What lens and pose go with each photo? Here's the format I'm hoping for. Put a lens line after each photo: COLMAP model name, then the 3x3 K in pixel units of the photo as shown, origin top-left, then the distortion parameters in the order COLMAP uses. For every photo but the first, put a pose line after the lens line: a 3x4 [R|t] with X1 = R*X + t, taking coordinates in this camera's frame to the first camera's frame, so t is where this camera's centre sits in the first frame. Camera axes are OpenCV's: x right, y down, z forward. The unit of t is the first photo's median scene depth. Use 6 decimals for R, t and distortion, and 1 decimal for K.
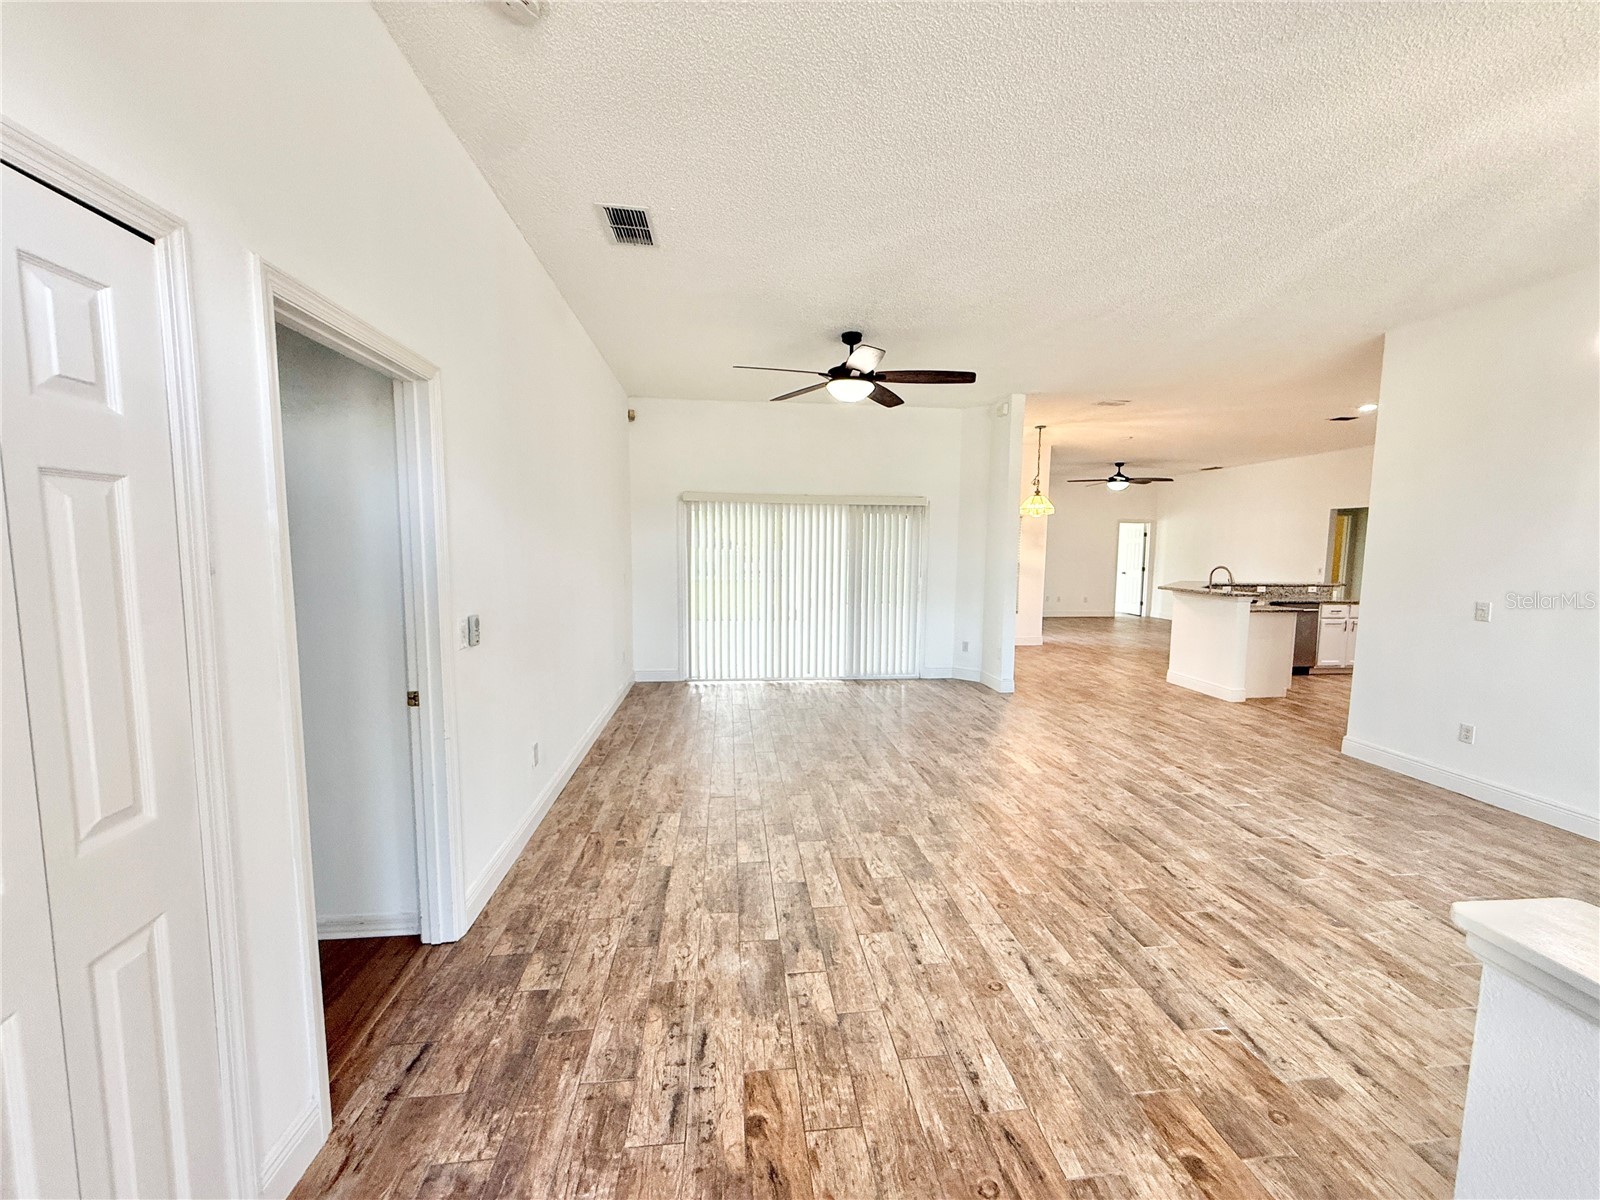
lens RADIAL K [[636.6, 0, 799.2], [0, 636.6, 601.9], [0, 0, 1]] dist [-0.001234, 0.000628]
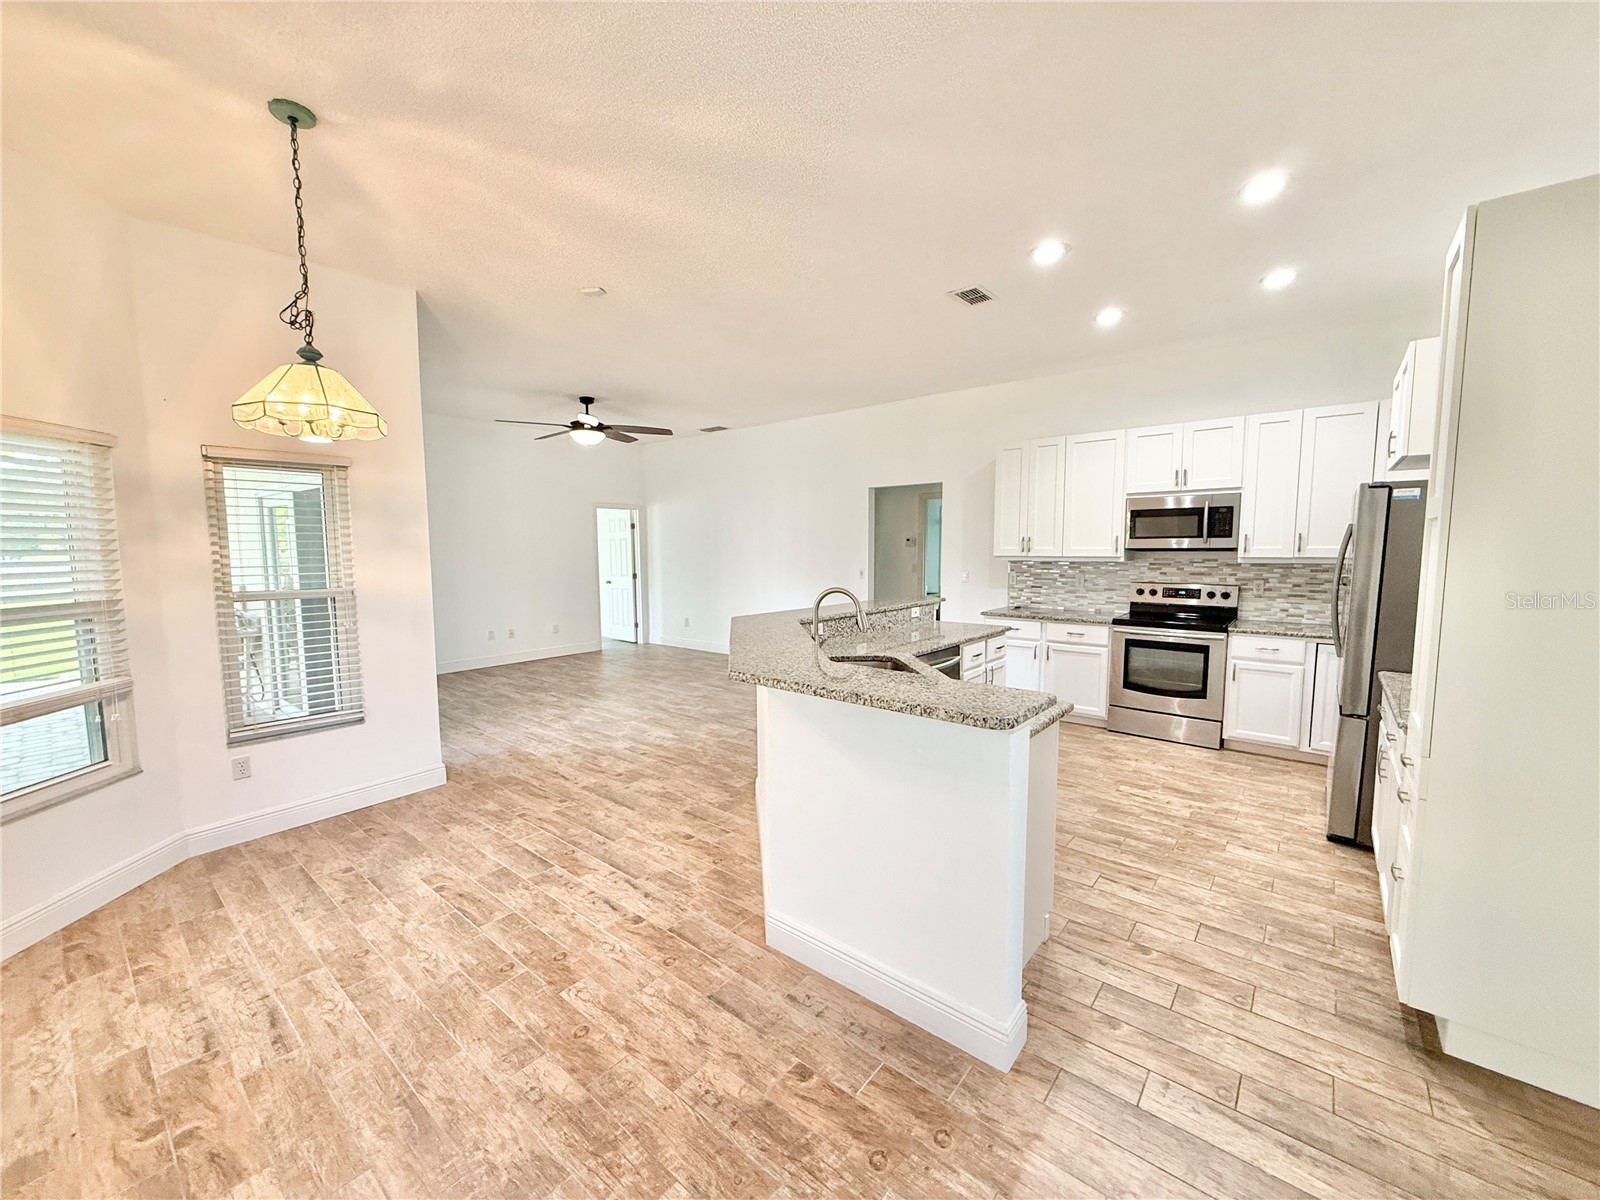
lens RADIAL K [[636.6, 0, 798.2], [0, 636.6, 603.0], [0, 0, 1]] dist [-0.001234, 0.000628]
pose [[0.720936, -0.078577, 0.688532, 0.572918], [0.075811, 0.996530, 0.034347, -0.097308], [-0.688842, 0.027436, 0.724392, 1.134683]]
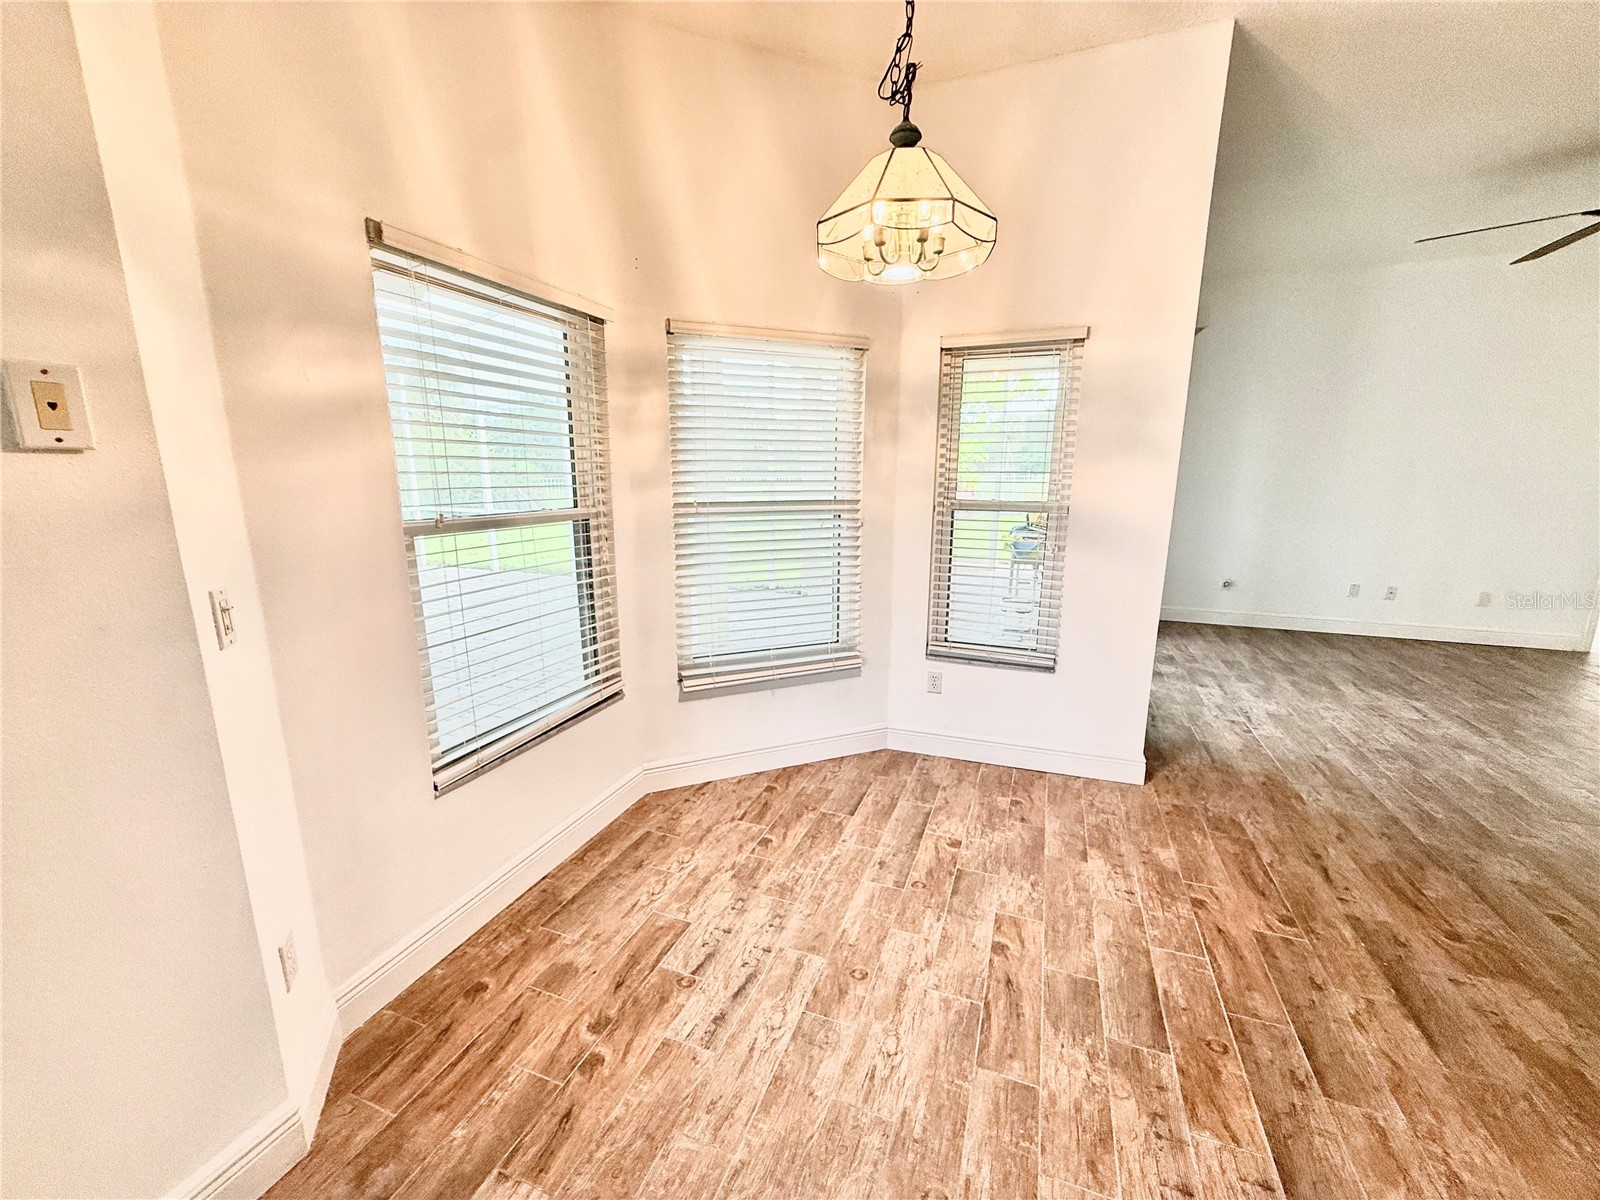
lens RADIAL K [[636.6, 0, 797.5], [0, 636.6, 607.2], [0, 0, 1]] dist [-0.001234, 0.000628]
pose [[0.884504, 0.090337, -0.457702, 0.776021], [-0.034150, 0.990979, 0.129595, -0.101729], [0.465280, -0.098997, 0.879610, 1.410537]]
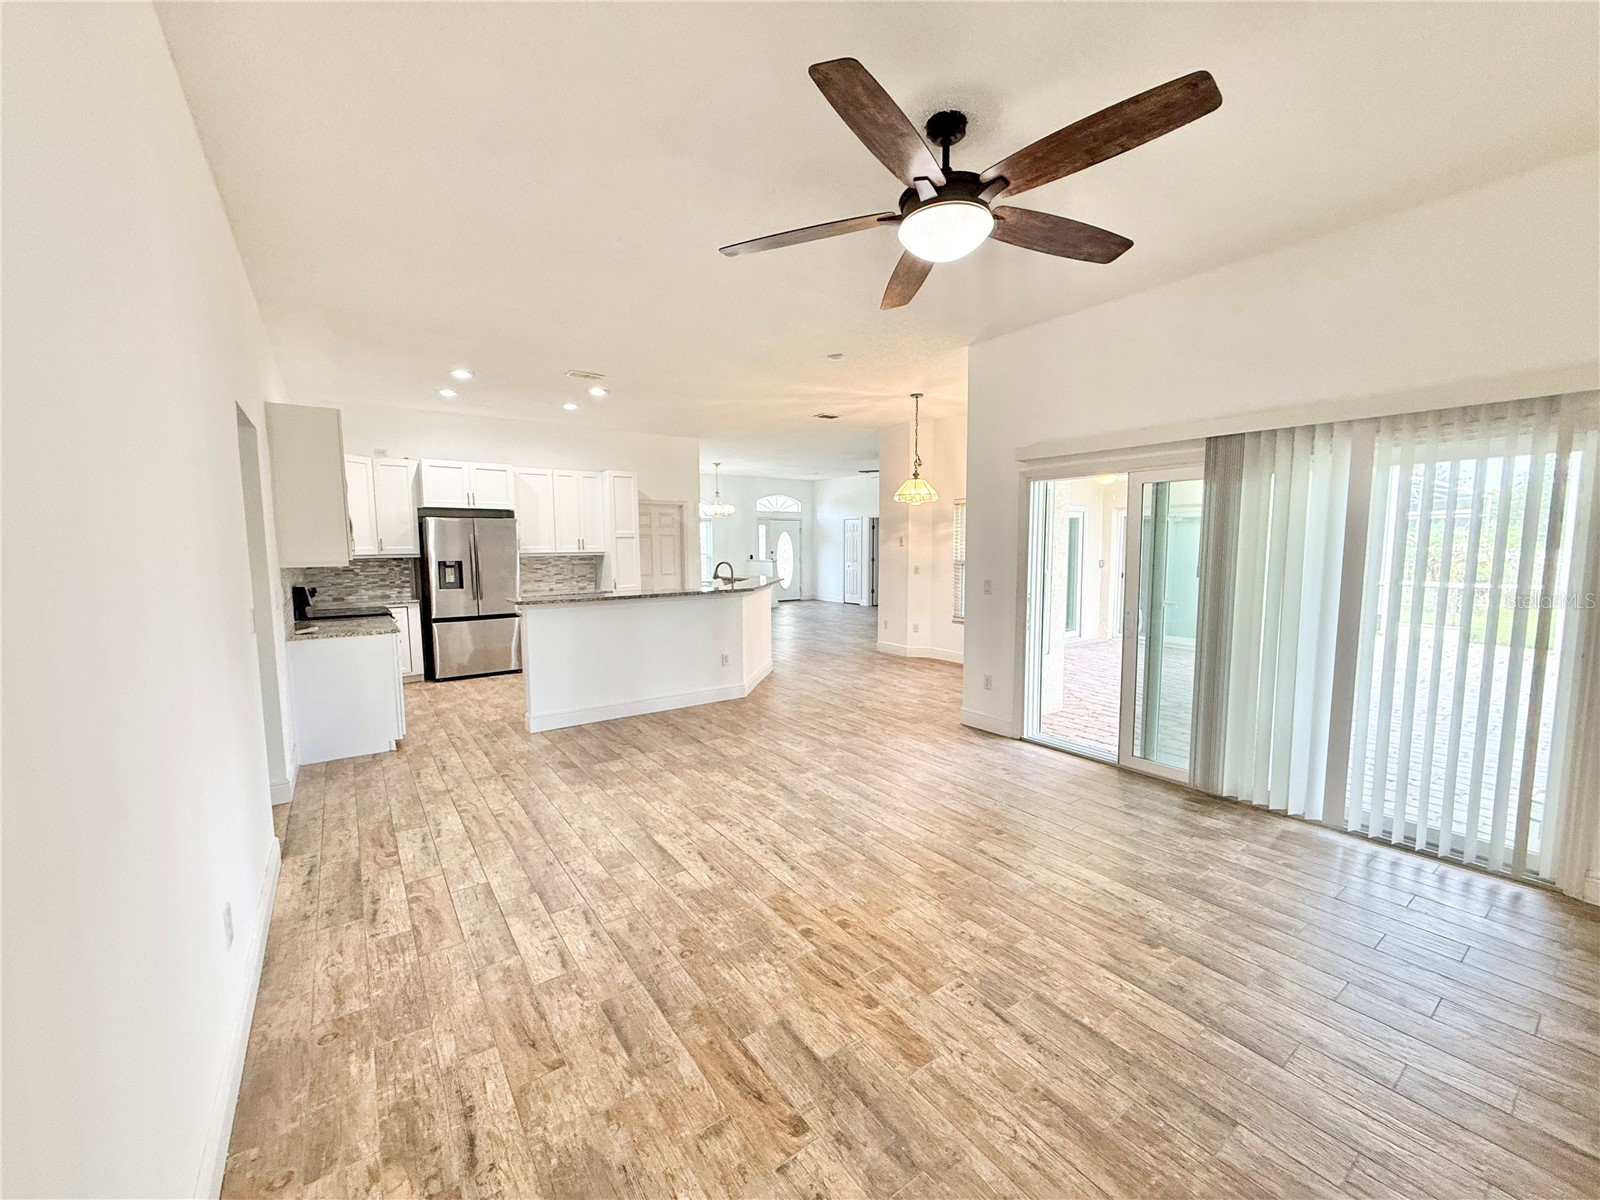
lens RADIAL K [[636.6, 0, 794.7], [0, 636.6, 598.8], [0, 0, 1]] dist [-0.001234, 0.000628]
pose [[-0.875036, 0.037222, -0.482625, 1.603291], [-0.047575, 0.985599, 0.162271, -0.245174], [0.481715, 0.164953, -0.860663, 2.904021]]
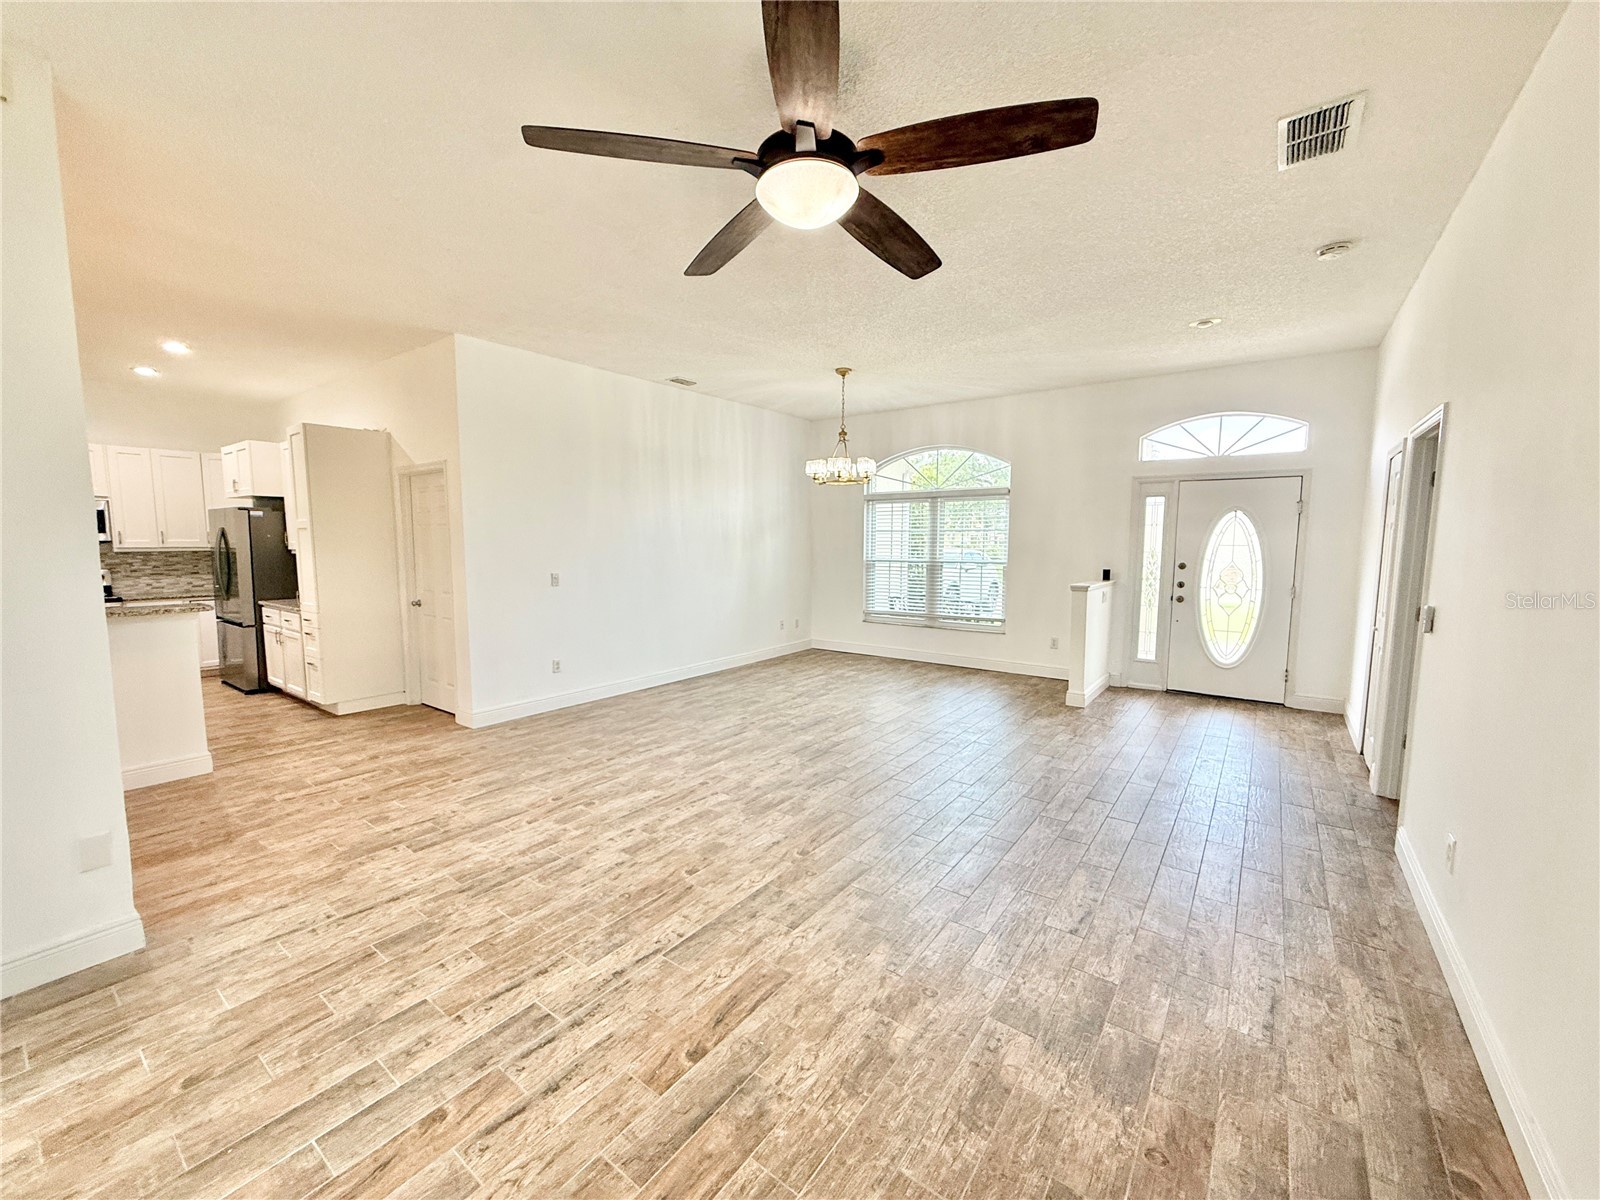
lens RADIAL K [[636.6, 0, 795.1], [0, 636.6, 600.6], [0, 0, 1]] dist [-0.001234, 0.000628]
pose [[-0.728487, -0.078621, 0.680533, -0.248422], [0.051197, 0.984367, 0.168527, -0.126051], [-0.683144, 0.157611, -0.713073, 1.374830]]
